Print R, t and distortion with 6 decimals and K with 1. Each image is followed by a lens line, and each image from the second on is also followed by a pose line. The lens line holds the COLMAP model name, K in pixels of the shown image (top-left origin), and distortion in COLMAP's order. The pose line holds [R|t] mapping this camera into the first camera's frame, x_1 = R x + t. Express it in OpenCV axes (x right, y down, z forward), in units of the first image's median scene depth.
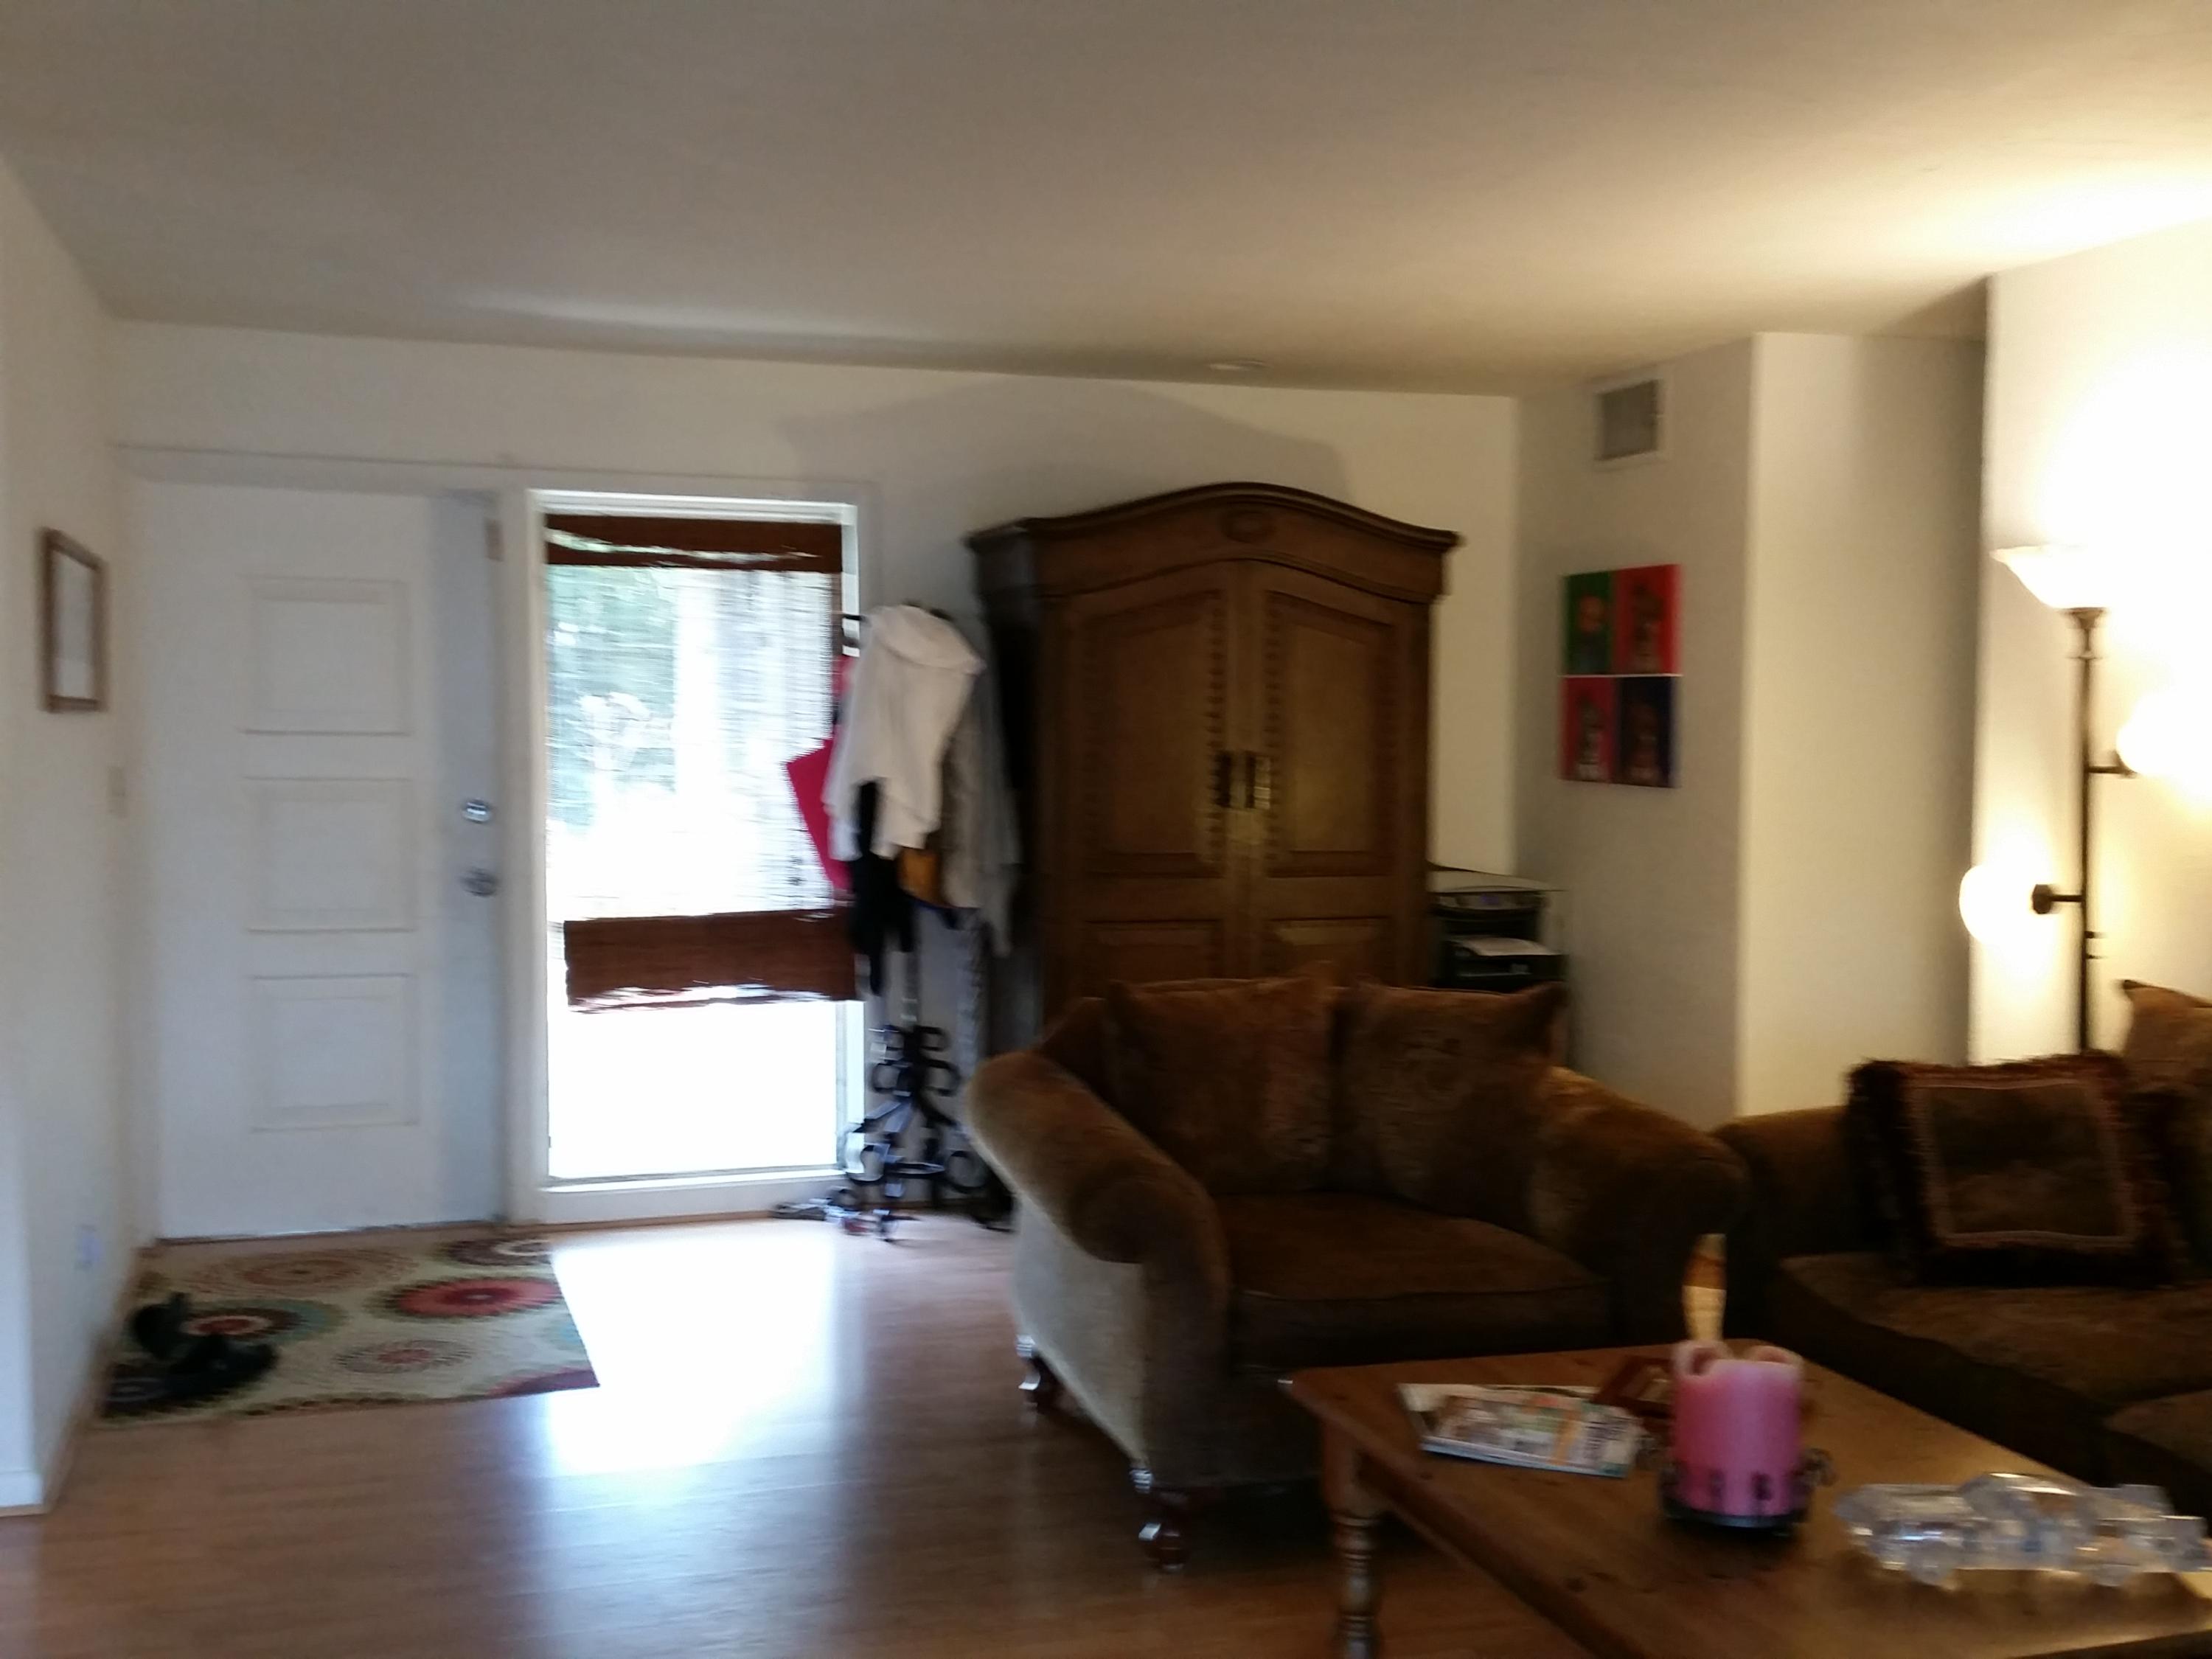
lens RADIAL K [[2361.8, 0, 1111.1], [0, 2361.8, 829.0], [0, 0, 1]] dist [0.083450, 0.000000]
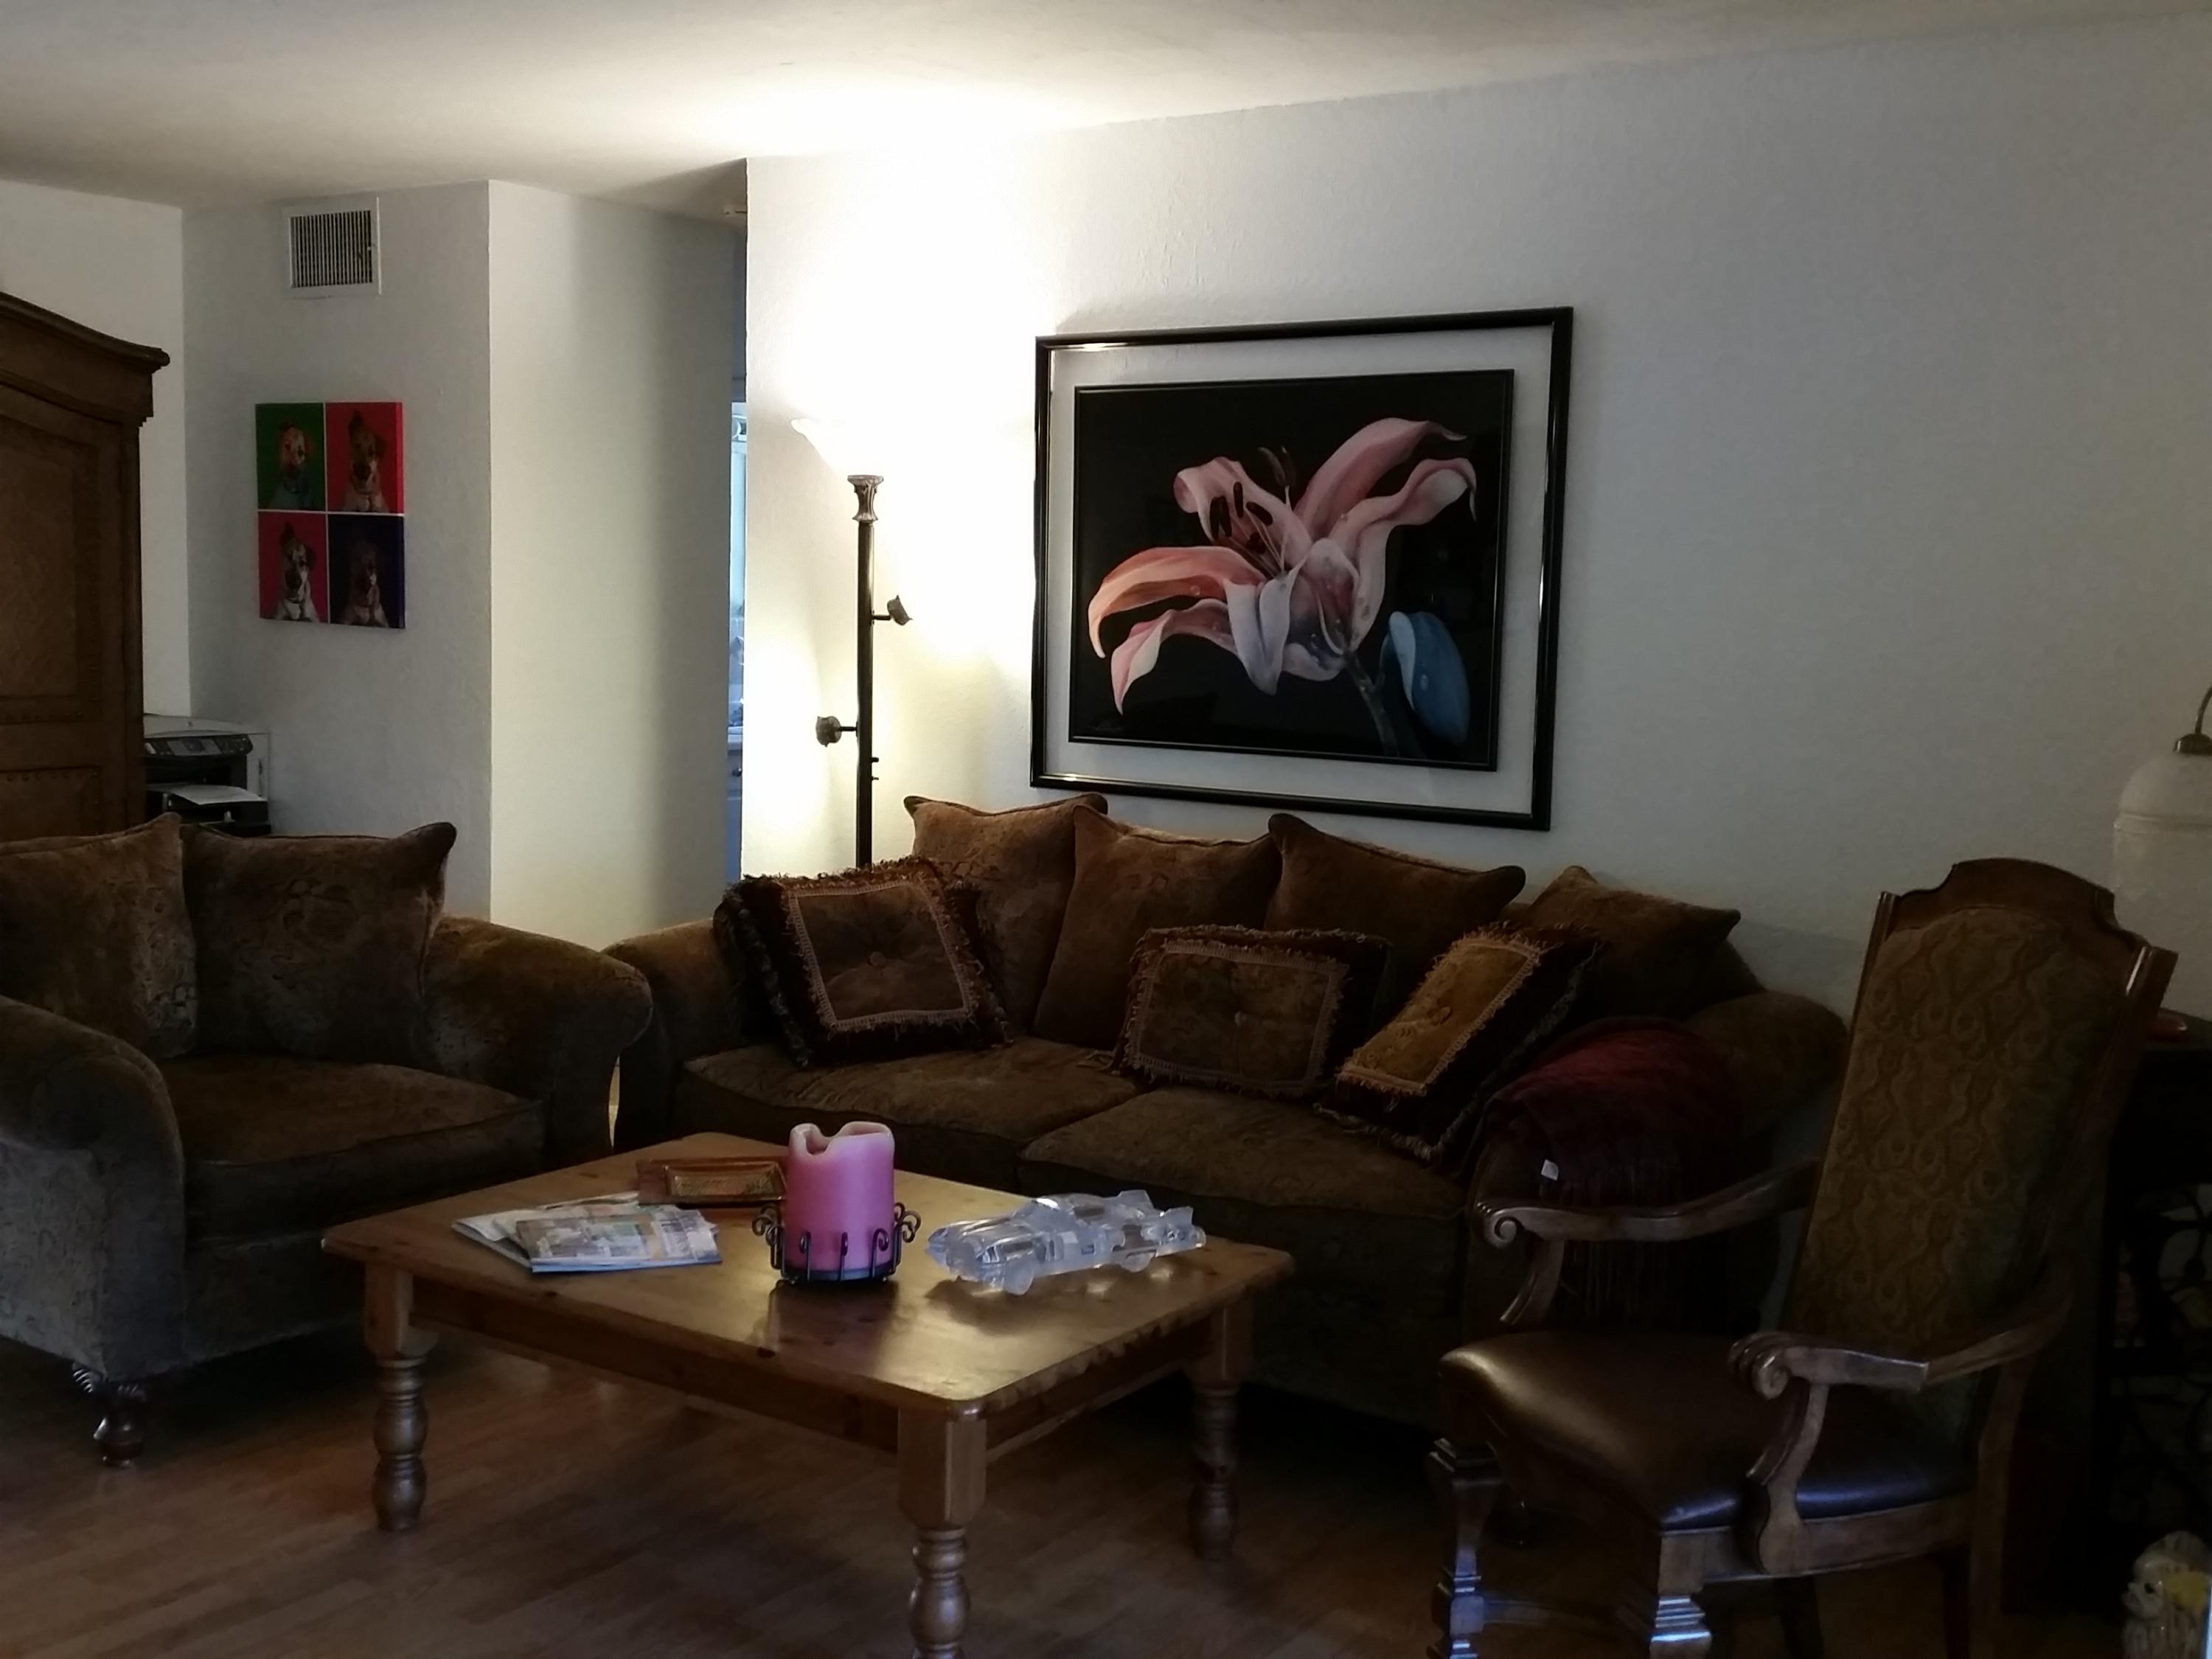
lens RADIAL K [[2361.8, 0, 1122.6], [0, 2361.8, 834.3], [0, 0, 1]] dist [0.083450, 0.000000]
pose [[0.775879, -0.049153, 0.628964, -0.222143], [0.005562, 0.997454, 0.071089, -0.000698], [-0.630857, -0.051658, 0.774178, 0.032745]]
